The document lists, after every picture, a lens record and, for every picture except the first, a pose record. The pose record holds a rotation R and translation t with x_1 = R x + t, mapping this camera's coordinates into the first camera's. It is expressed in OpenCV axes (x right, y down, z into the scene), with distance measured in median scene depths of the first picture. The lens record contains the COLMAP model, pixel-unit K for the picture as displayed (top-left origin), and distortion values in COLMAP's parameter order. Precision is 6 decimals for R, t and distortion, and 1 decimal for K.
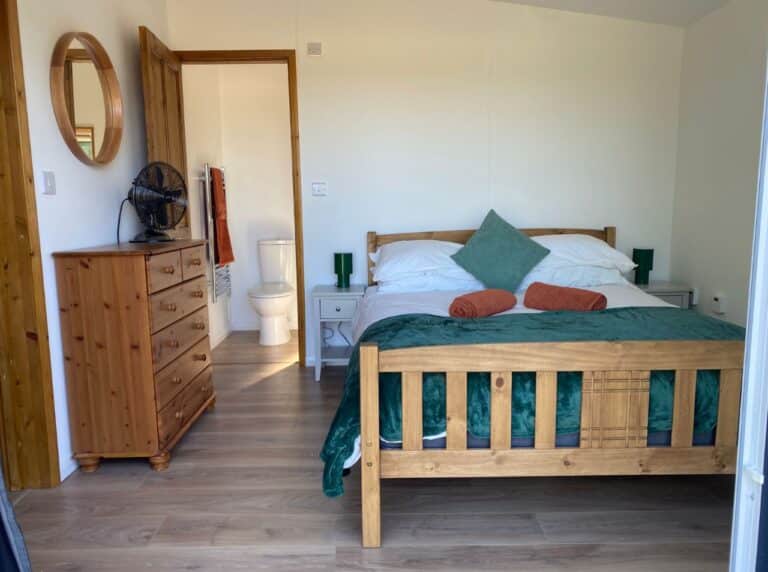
lens RADIAL K [[596.8, 0, 381.3], [0, 596.8, 290.6], [0, 0, 1]] dist [0.044263, -0.017096]
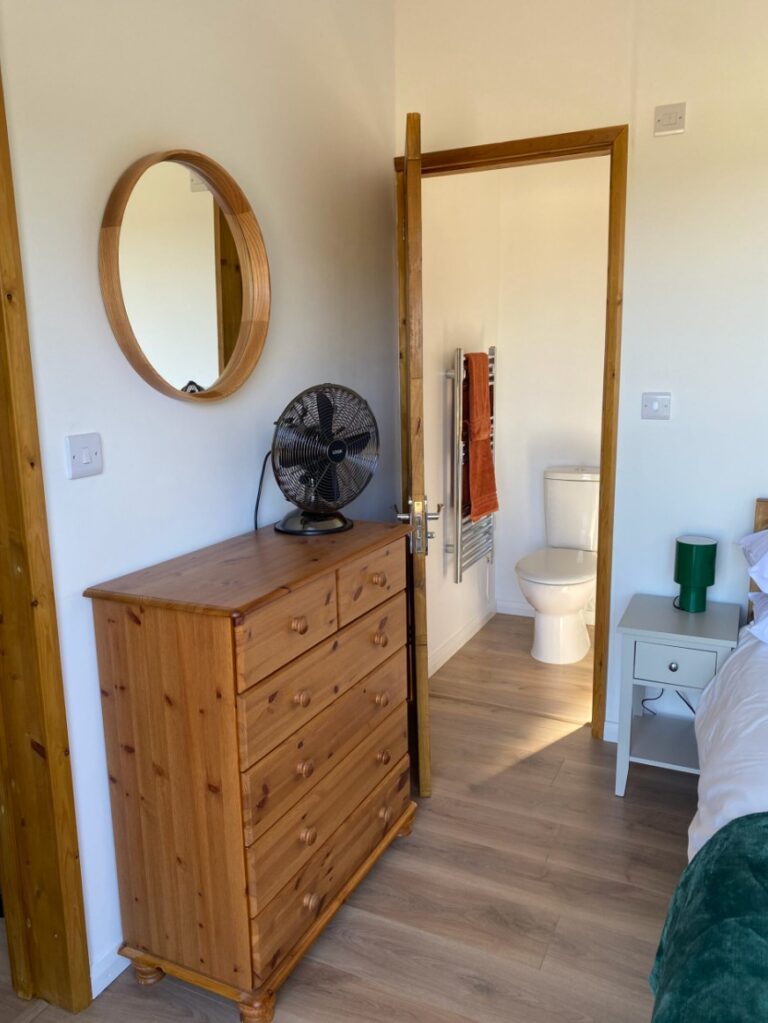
lens RADIAL K [[794.9, 0, 374.9], [0, 794.9, 506.8], [0, 0, 1]] dist [0.044263, -0.017096]
pose [[0.892622, 0.087177, -0.442297, -0.015897], [-0.061257, 0.995479, 0.072583, -0.159580], [0.446625, -0.037695, 0.893927, 0.394880]]
